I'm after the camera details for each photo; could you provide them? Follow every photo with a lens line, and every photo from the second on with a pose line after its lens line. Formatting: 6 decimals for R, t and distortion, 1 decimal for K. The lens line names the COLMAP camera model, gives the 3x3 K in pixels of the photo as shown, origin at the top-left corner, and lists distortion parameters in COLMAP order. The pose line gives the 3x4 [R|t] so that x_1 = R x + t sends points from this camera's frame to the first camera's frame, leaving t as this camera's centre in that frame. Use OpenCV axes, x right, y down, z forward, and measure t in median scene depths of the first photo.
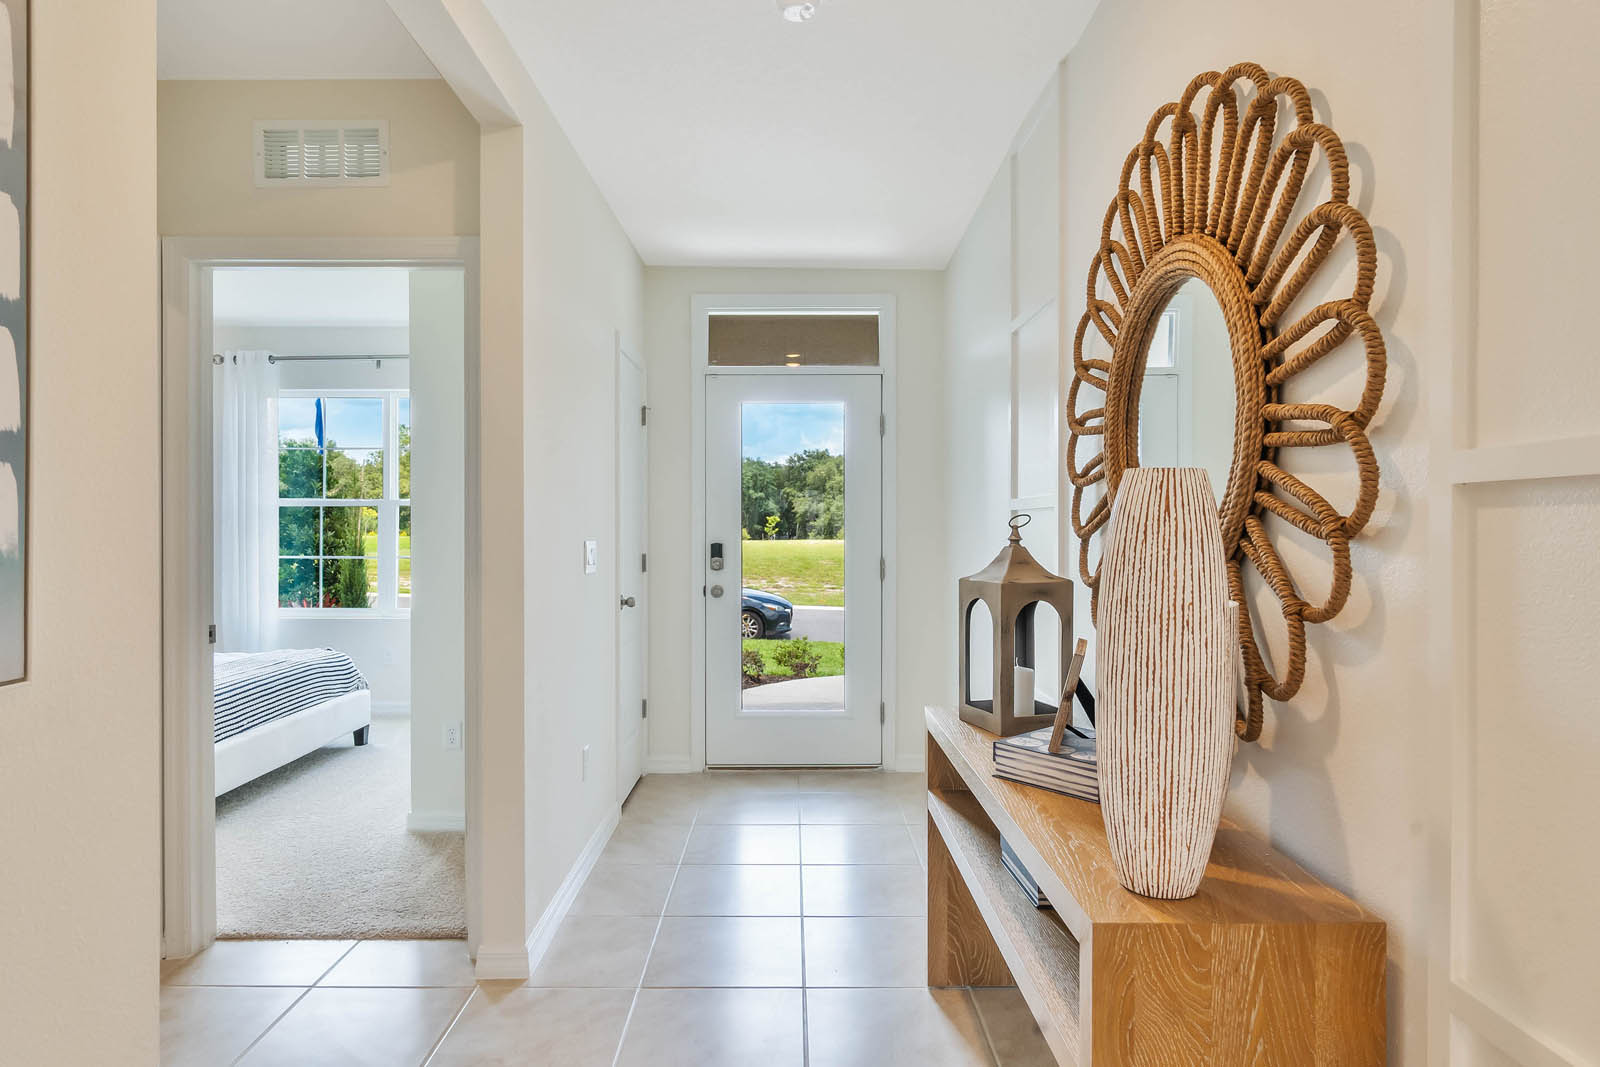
lens RADIAL K [[914.6, 0, 797.2], [0, 914.6, 531.1], [0, 0, 1]] dist [0.002950, 0.000131]
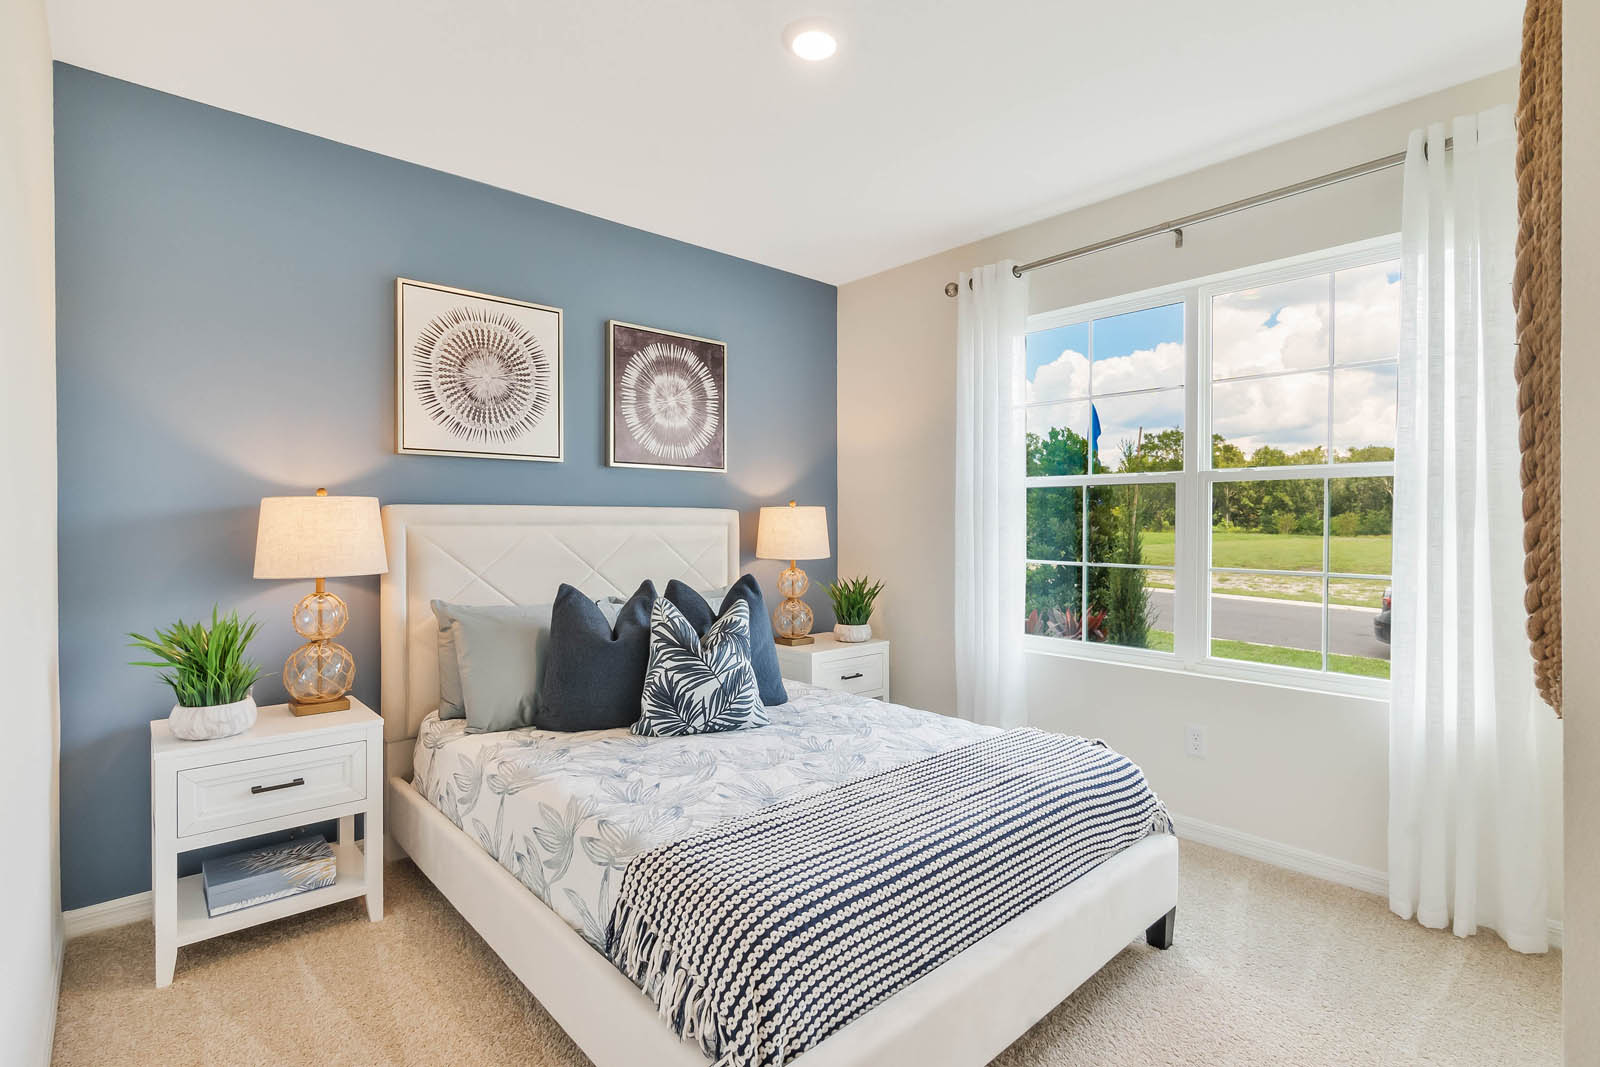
lens RADIAL K [[751.9, 0, 798.8], [0, 751.9, 525.9], [0, 0, 1]] dist [0.001247, -0.000042]
pose [[0.667042, 0.001443, -0.745019, -0.255352], [-0.002482, 0.999997, -0.000285, 0.001606], [0.745016, 0.002039, 0.667043, 0.487734]]
